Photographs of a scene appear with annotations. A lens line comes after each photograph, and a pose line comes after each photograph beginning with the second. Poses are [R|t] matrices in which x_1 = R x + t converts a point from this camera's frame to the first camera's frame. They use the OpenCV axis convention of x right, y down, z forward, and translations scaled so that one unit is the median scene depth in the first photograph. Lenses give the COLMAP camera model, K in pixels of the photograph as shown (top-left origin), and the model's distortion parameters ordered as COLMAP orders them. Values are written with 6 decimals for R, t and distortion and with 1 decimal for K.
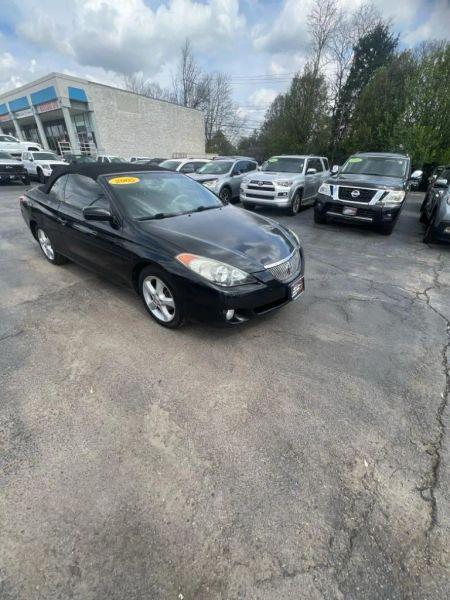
lens RADIAL K [[240.2, 0, 226.4], [0, 240.2, 297.6], [0, 0, 1]] dist [-0.001076, -0.000447]
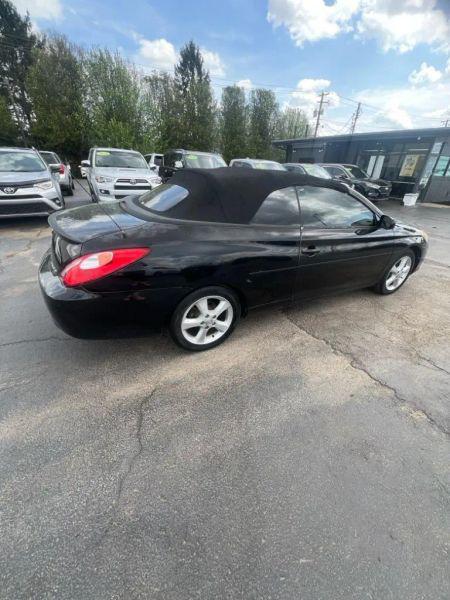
lens RADIAL K [[240.2, 0, 226.0], [0, 240.2, 298.3], [0, 0, 1]] dist [-0.001076, -0.000447]
pose [[0.428142, -0.442294, 0.788080, -1.411891], [0.412773, 0.871477, 0.264851, -0.486073], [-0.803936, 0.211904, 0.555683, 0.819153]]
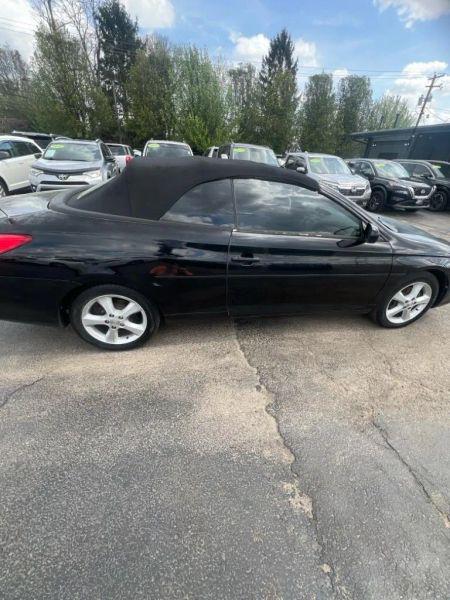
lens RADIAL K [[240.2, 0, 226.4], [0, 240.2, 297.6], [0, 0, 1]] dist [-0.001076, -0.000447]
pose [[0.671064, -0.365168, 0.645233, -1.121388], [0.326033, 0.926973, 0.185533, -0.352279], [-0.665864, 0.085863, 0.741116, 0.585698]]
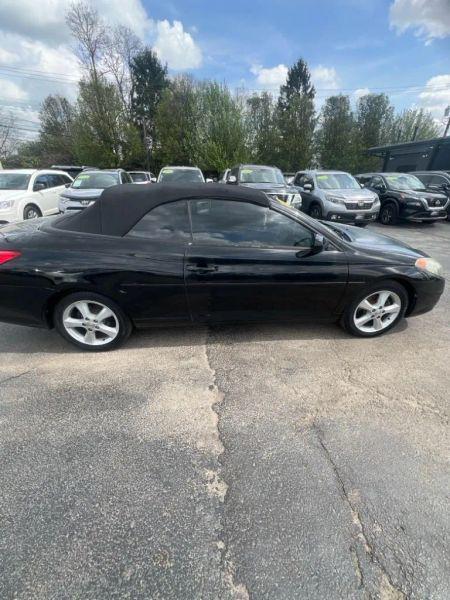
lens RADIAL K [[240.2, 0, 226.4], [0, 240.2, 297.2], [0, 0, 1]] dist [-0.001076, -0.000447]
pose [[0.735434, -0.319932, 0.597311, -1.041262], [0.336822, 0.937500, 0.087435, -0.276244], [-0.587952, 0.136885, 0.797230, 0.427128]]
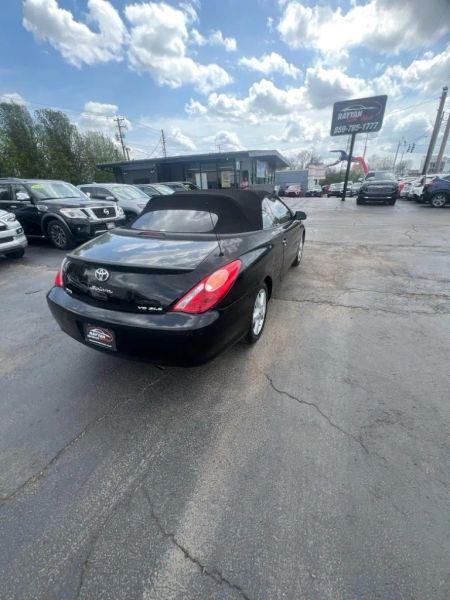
lens RADIAL K [[229.7, 0, 225.5], [0, 229.7, 311.7], [0, 0, 1]] dist [-0.002831, 0.002075]
pose [[-0.228057, -0.479135, 0.847597, -1.559327], [0.504022, 0.686722, 0.523808, -0.735438], [-0.833038, 0.546665, 0.084882, 1.273622]]
